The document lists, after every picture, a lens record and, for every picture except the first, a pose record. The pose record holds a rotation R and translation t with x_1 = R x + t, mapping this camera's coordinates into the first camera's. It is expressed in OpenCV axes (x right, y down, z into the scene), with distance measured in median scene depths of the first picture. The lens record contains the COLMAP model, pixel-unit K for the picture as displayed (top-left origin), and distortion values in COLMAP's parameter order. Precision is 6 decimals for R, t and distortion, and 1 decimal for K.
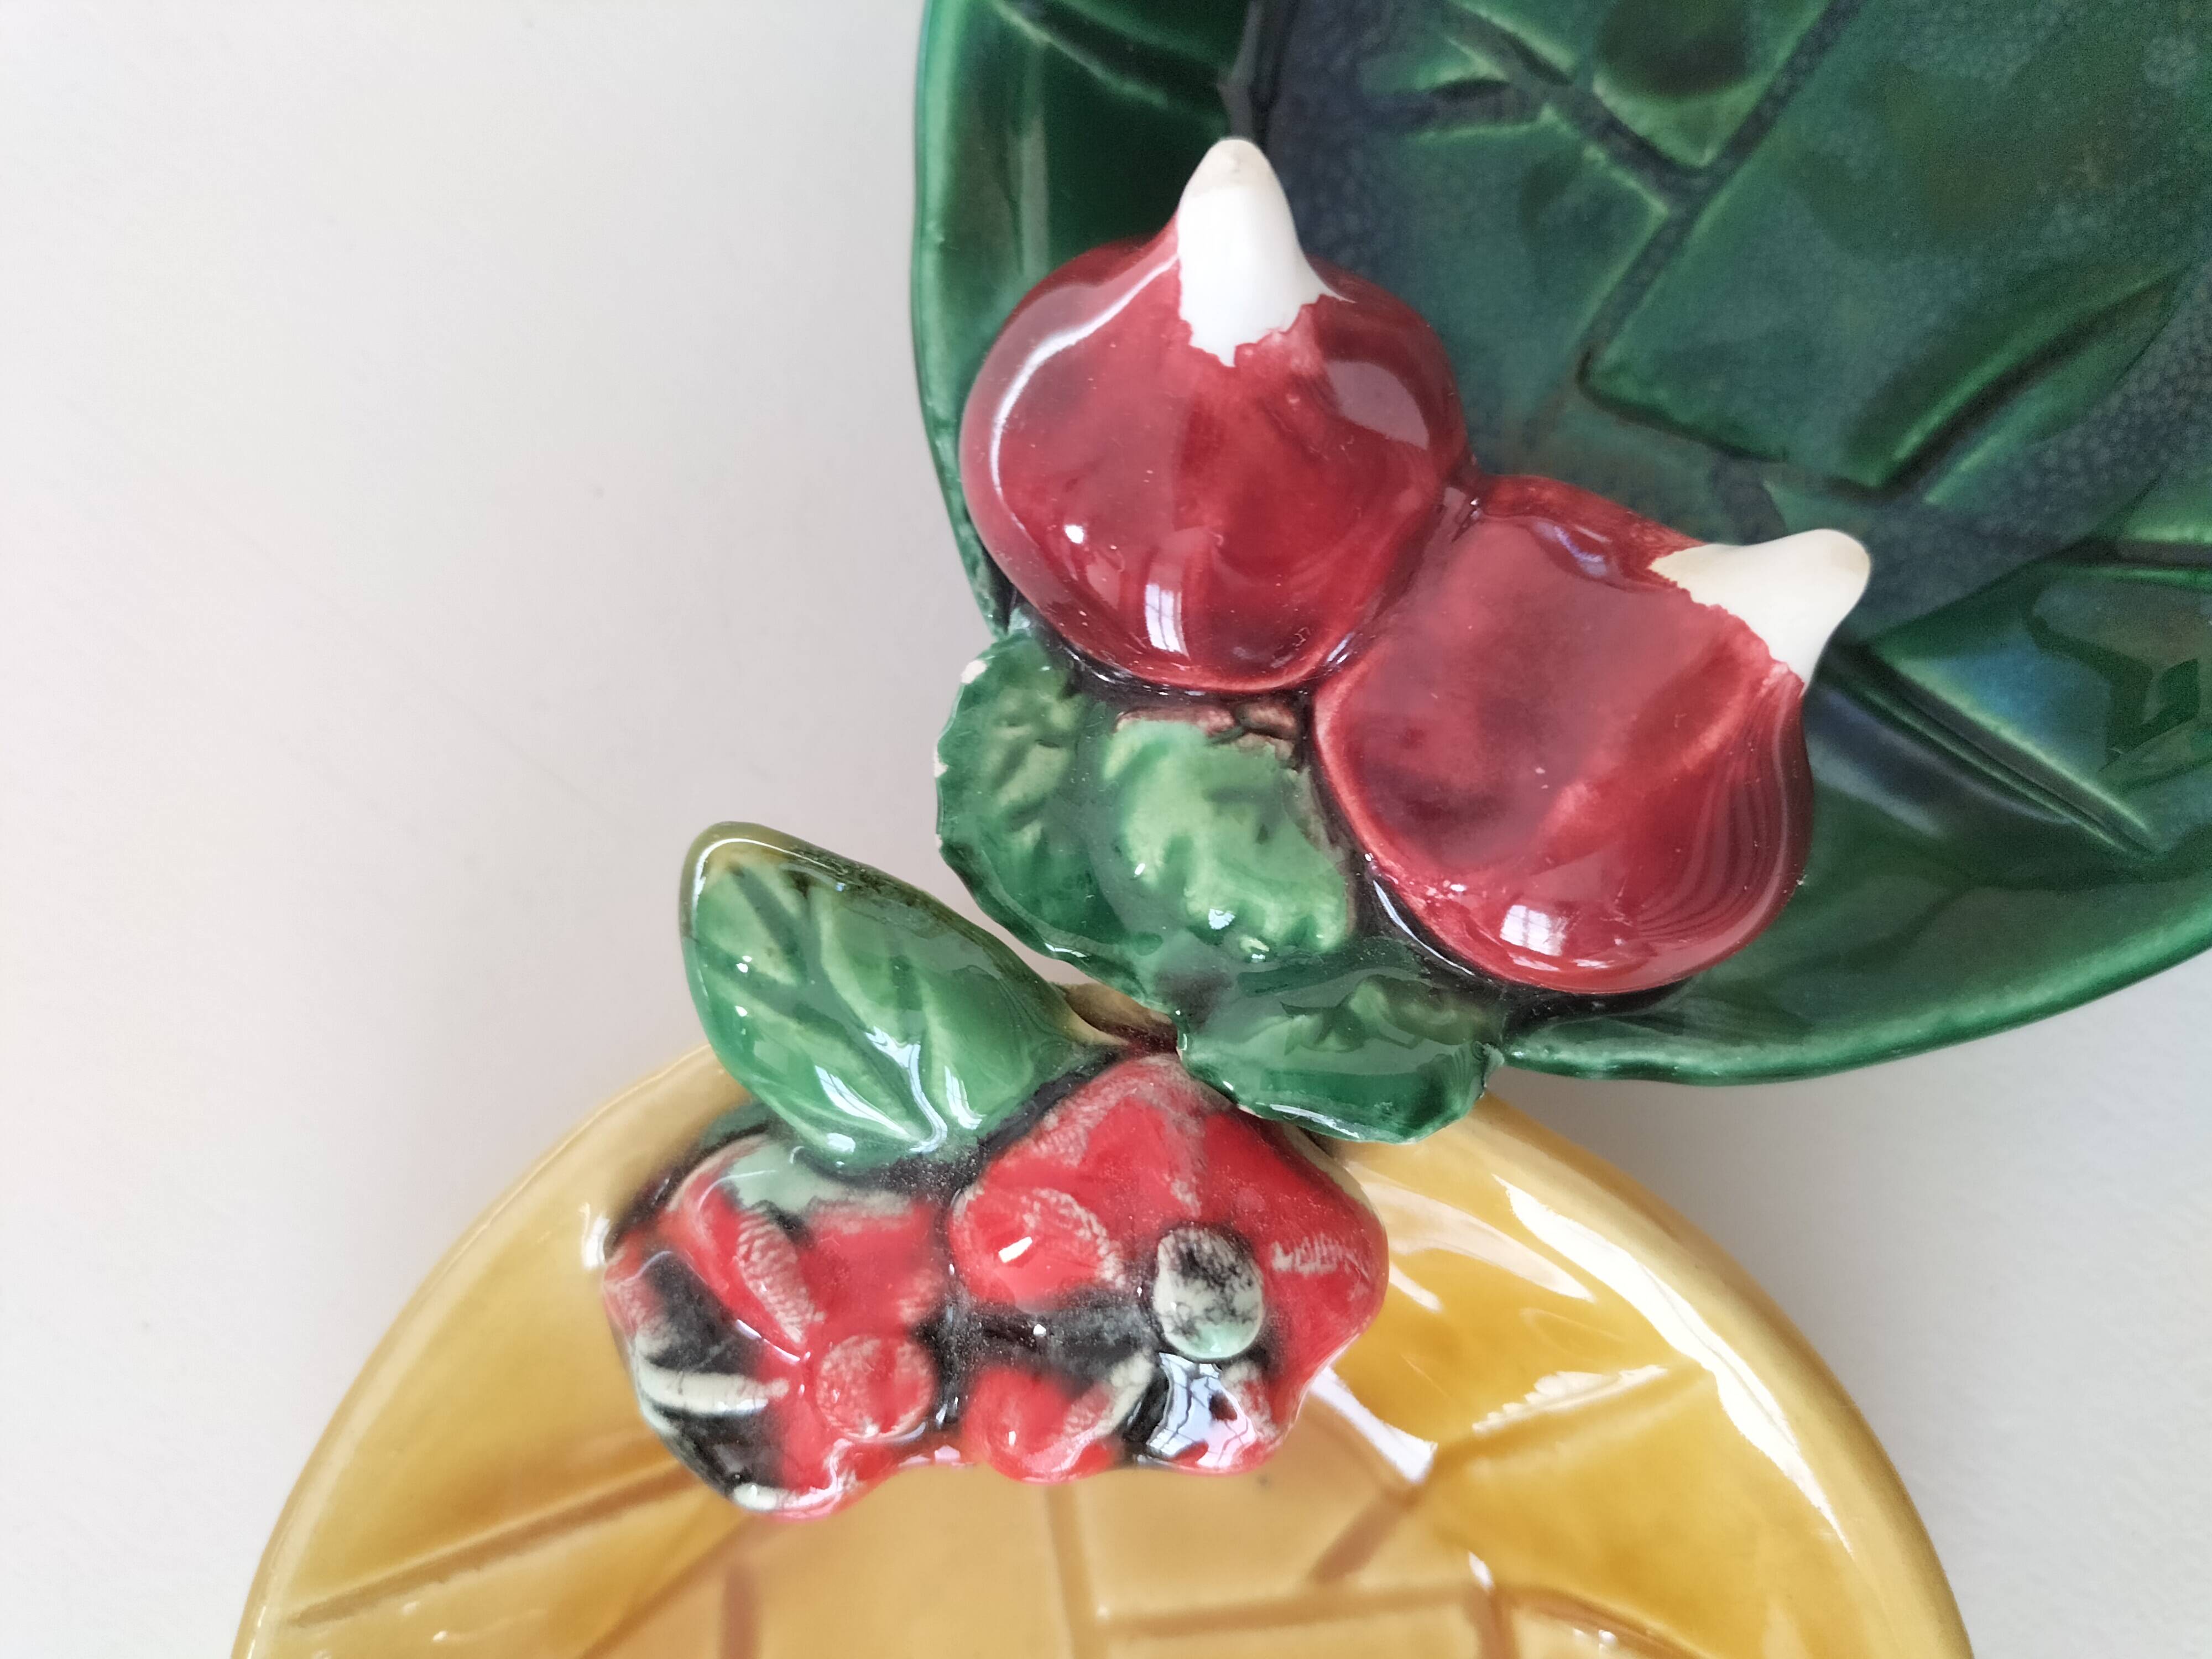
lens RADIAL K [[1817.3, 0, 1091.6], [0, 1817.3, 825.3], [0, 0, 1]] dist [0.047534, -0.197155]
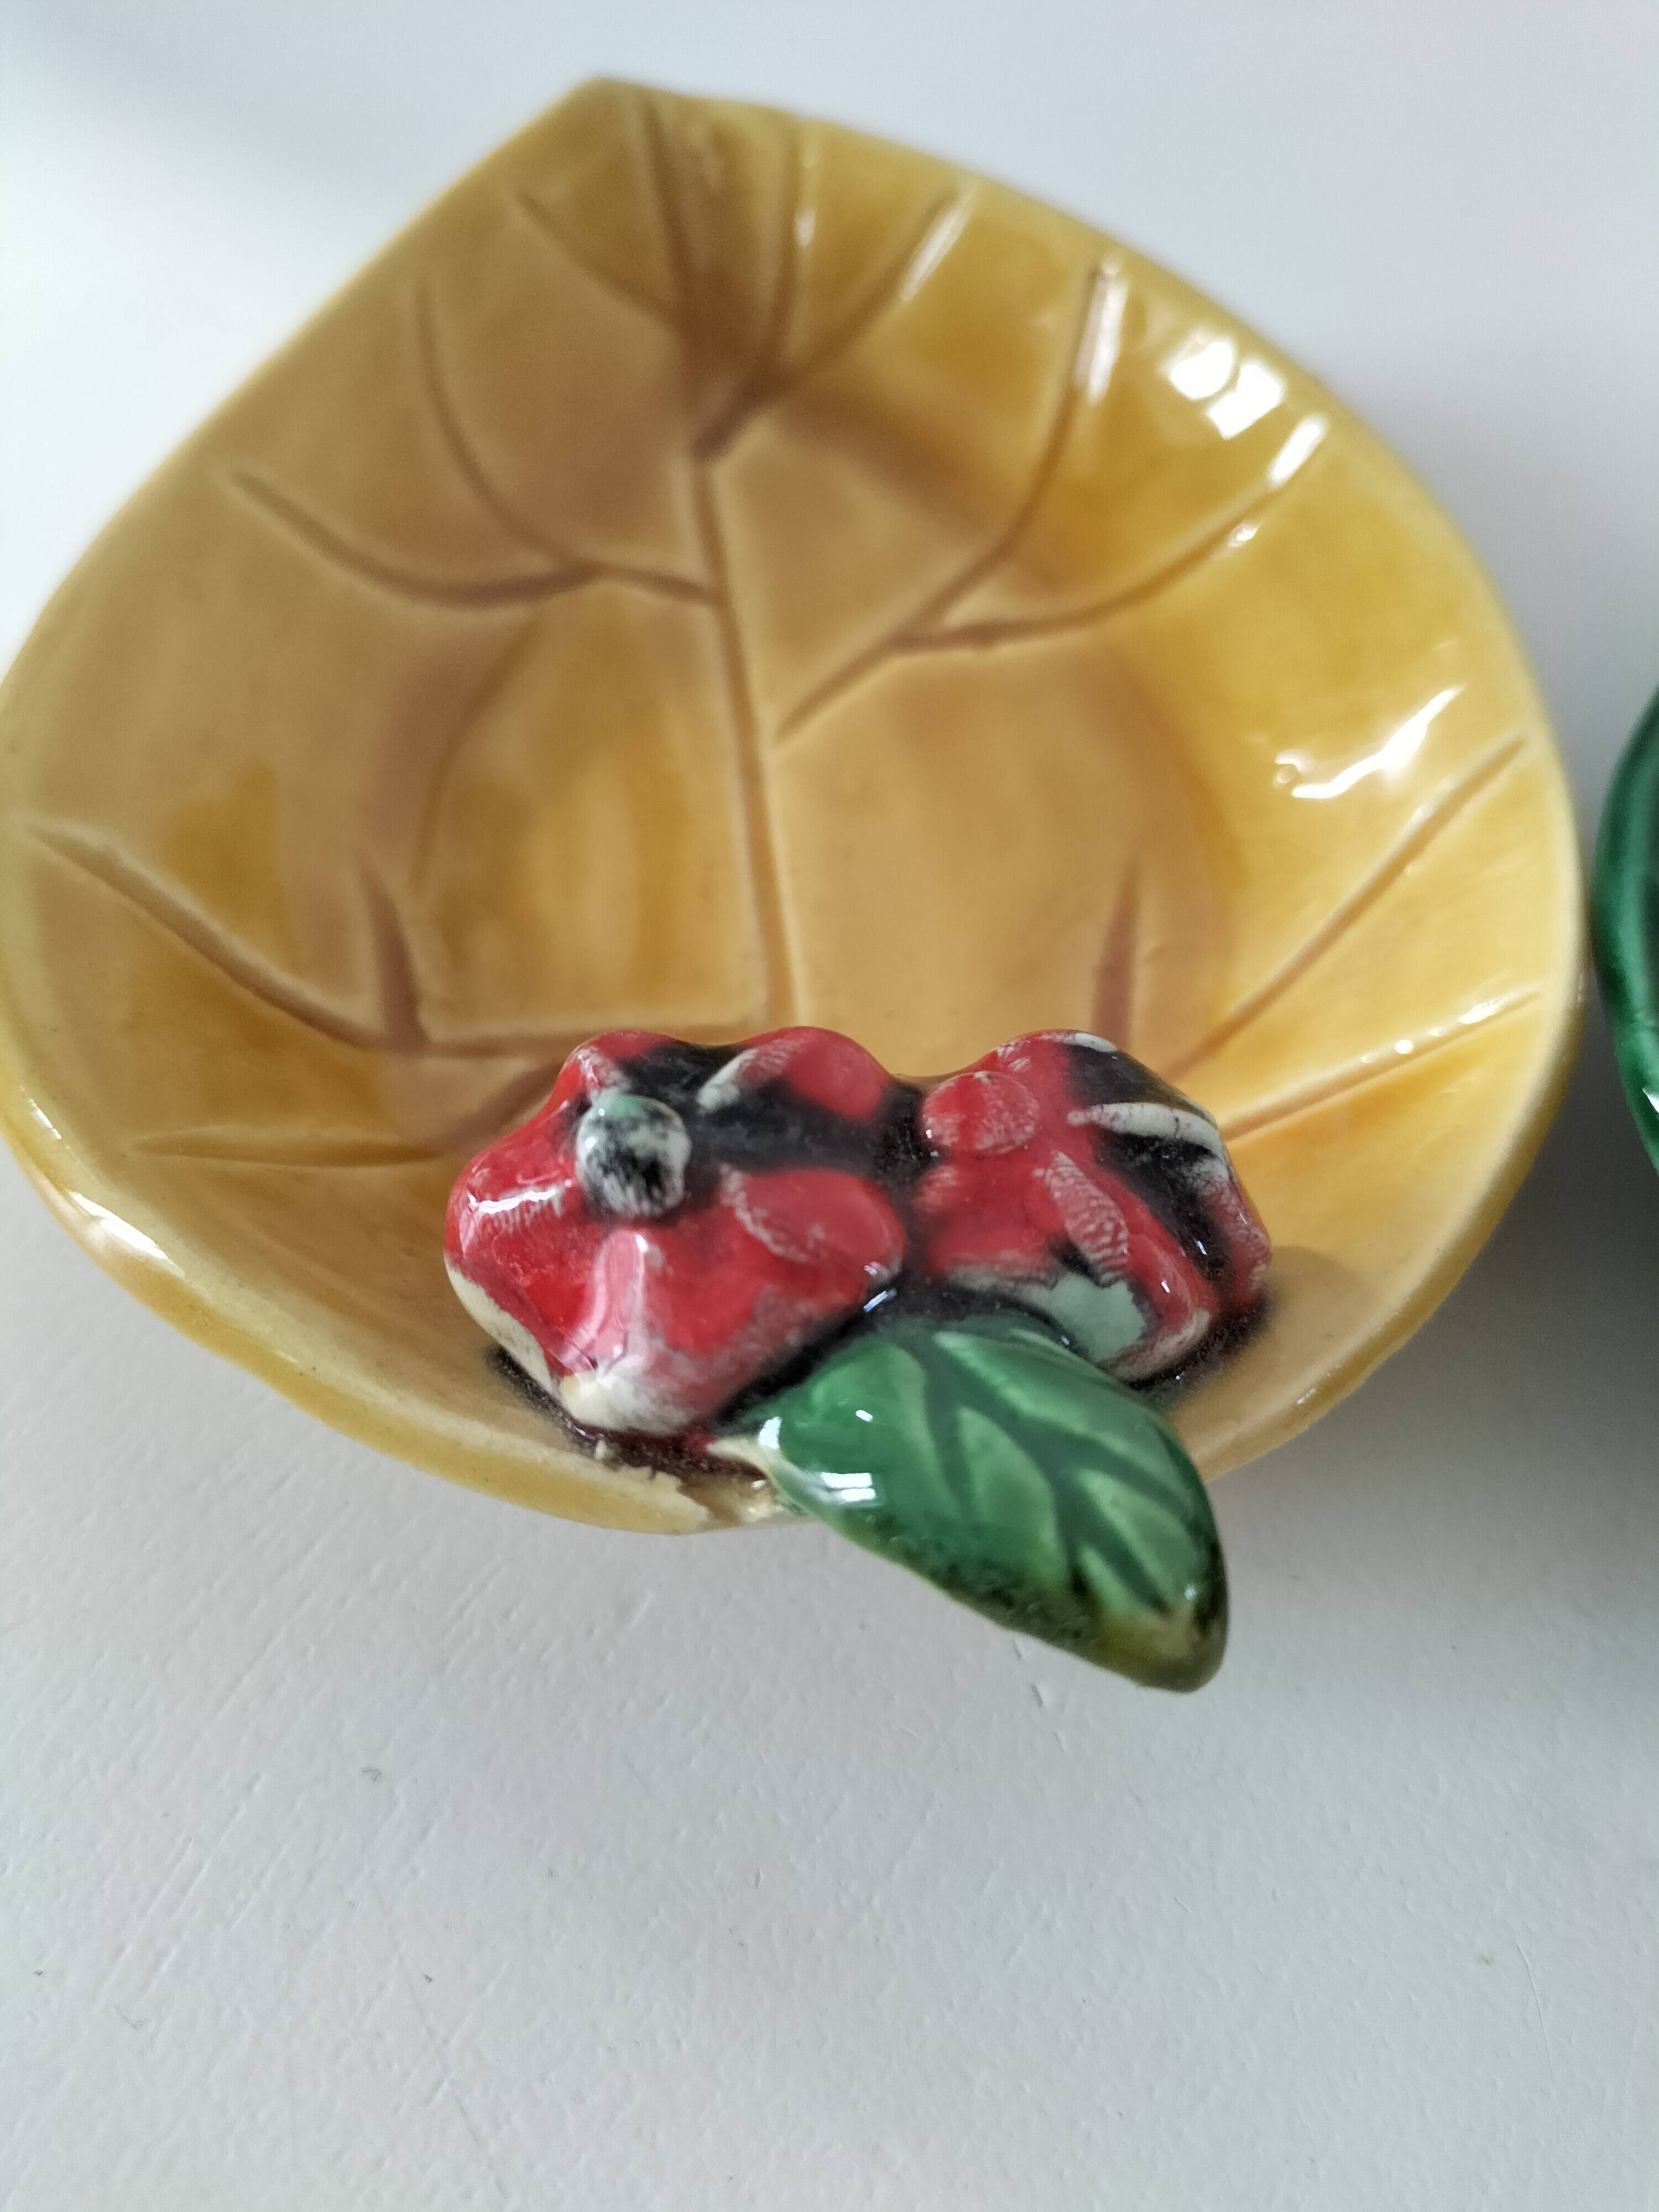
lens RADIAL K [[1817.3, 0, 825.2], [0, 1817.3, 1110.7], [0, 0, 1]] dist [0.047534, -0.197155]
pose [[-0.999737, -0.022943, -0.000073, -0.034833], [0.019163, -0.836783, 0.547199, -0.236101], [-0.012615, 0.547054, 0.837003, 0.173127]]
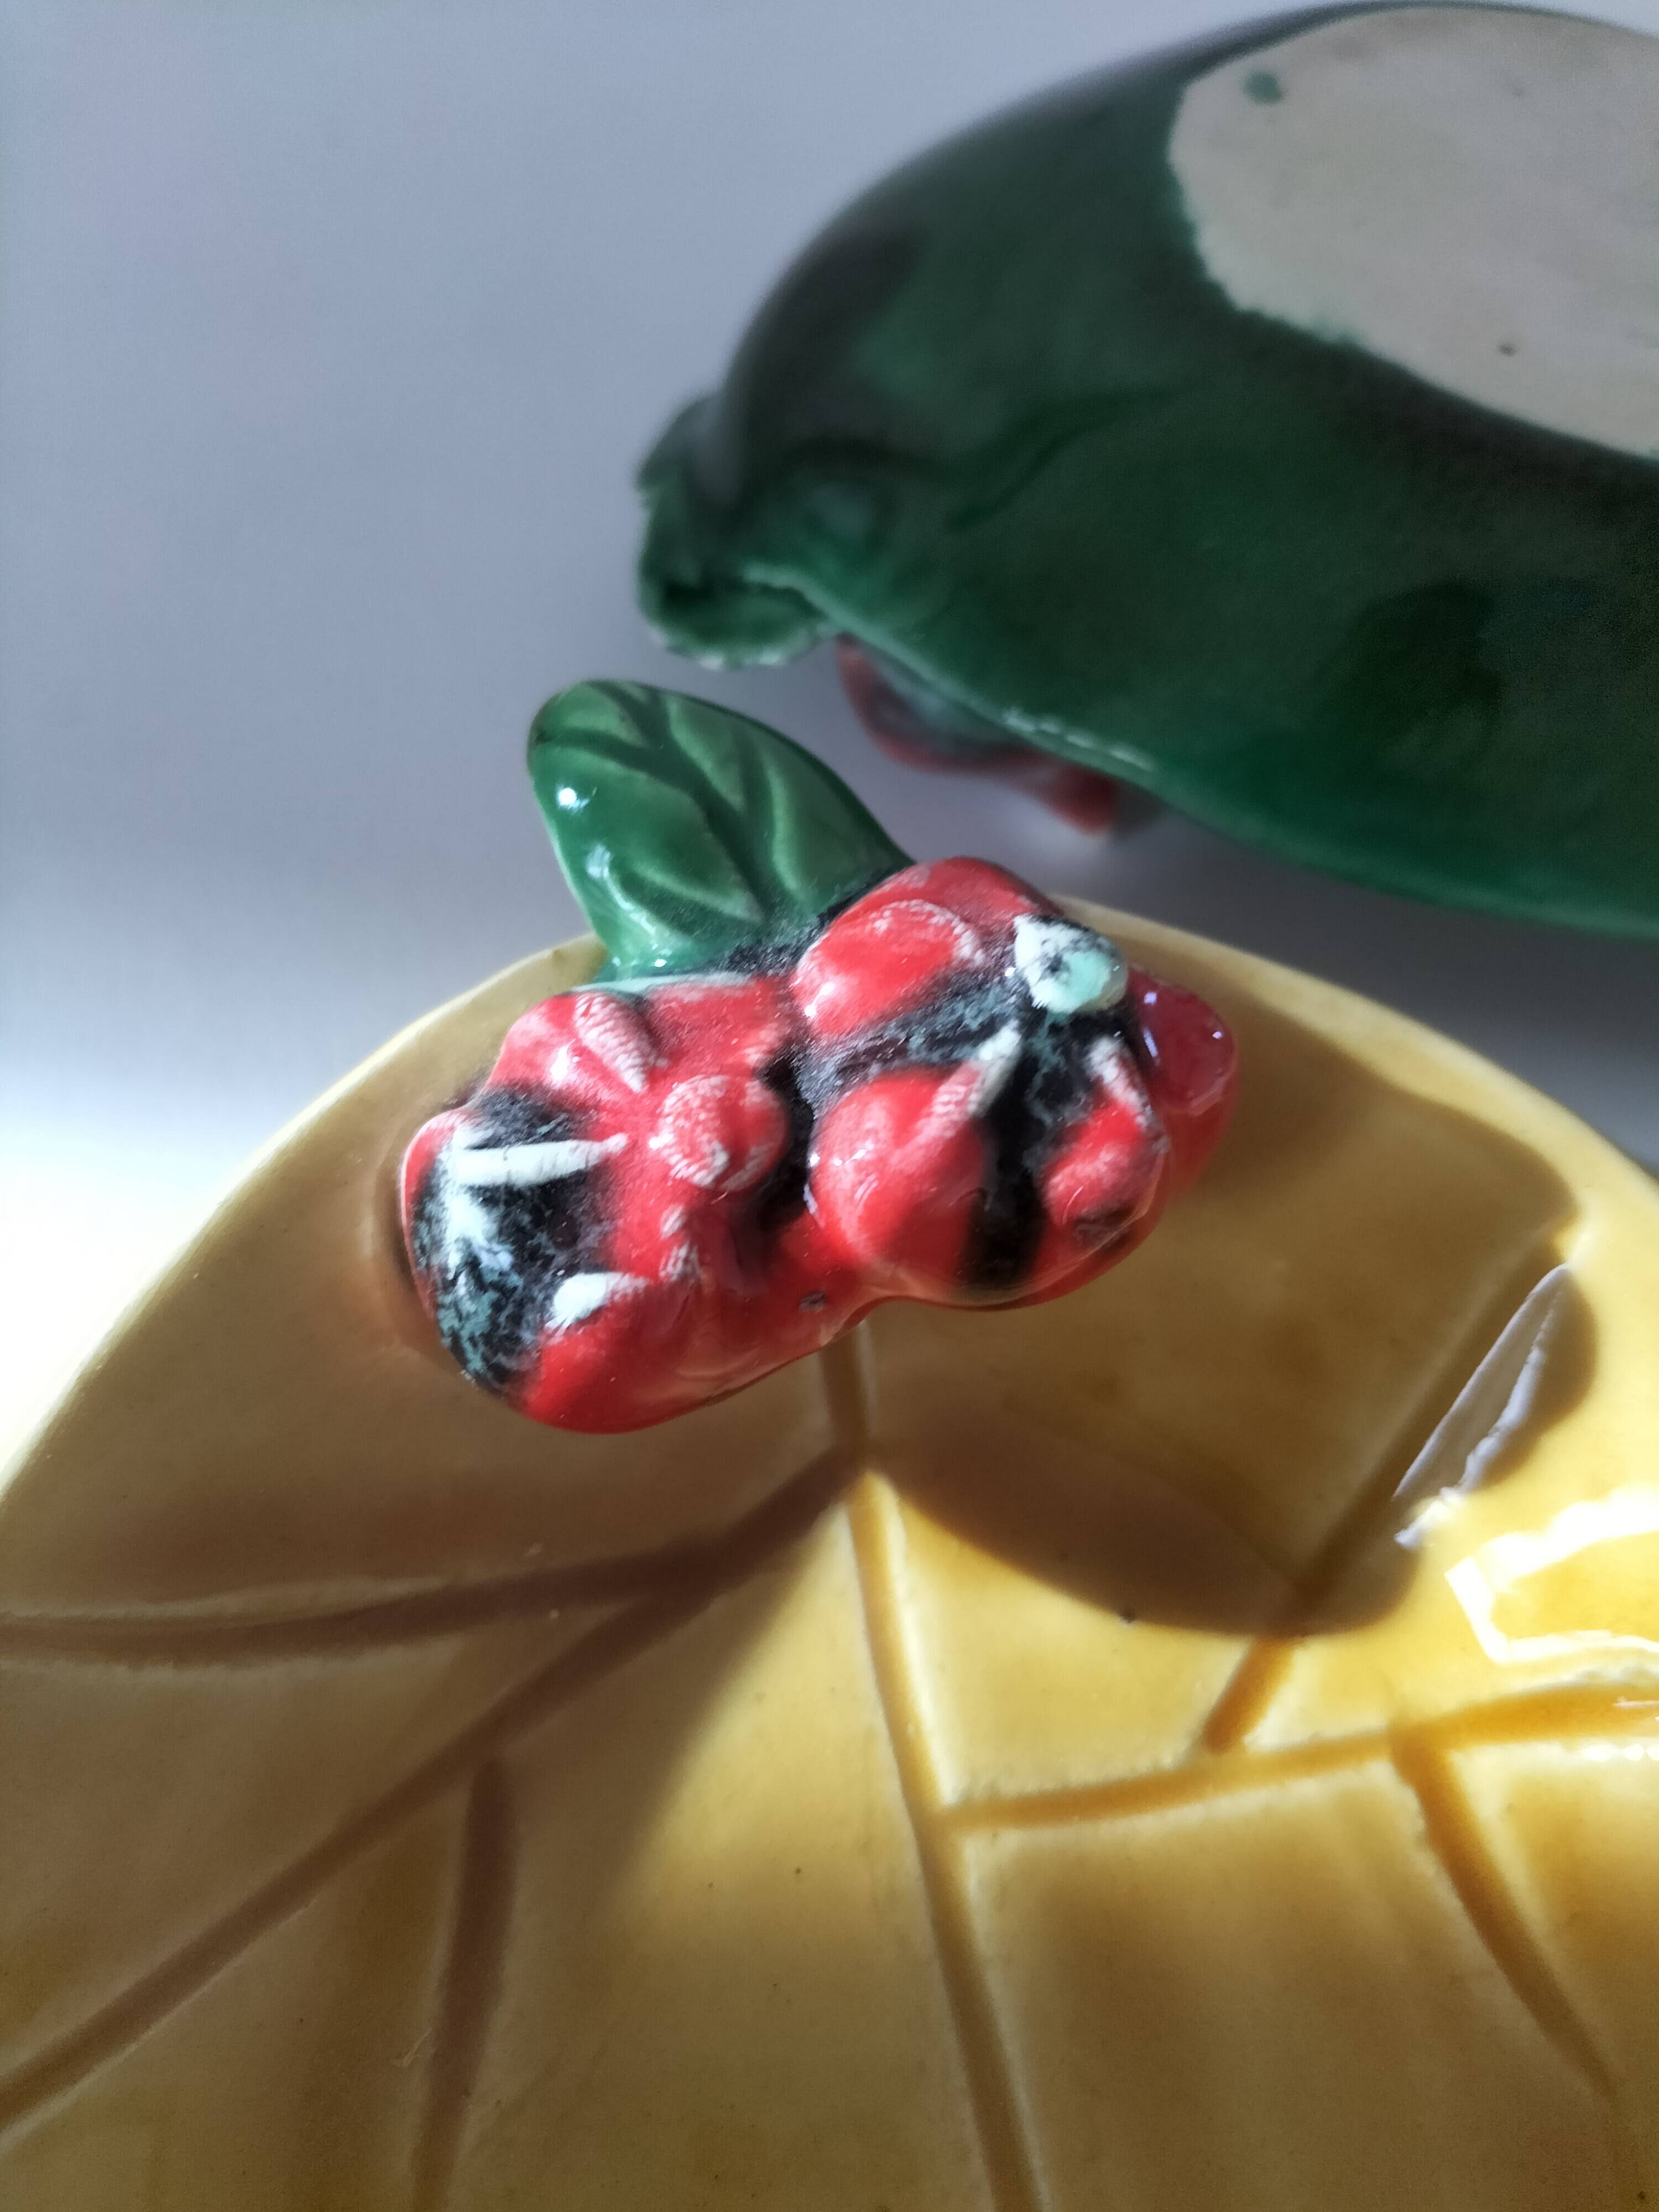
lens RADIAL K [[1817.3, 0, 825.2], [0, 1817.3, 1110.7], [0, 0, 1]] dist [0.047534, -0.197155]
pose [[0.996316, -0.018967, 0.083636, -0.144941], [0.063043, 0.823132, -0.564340, 0.833008], [-0.058140, 0.567534, 0.821295, 0.232971]]
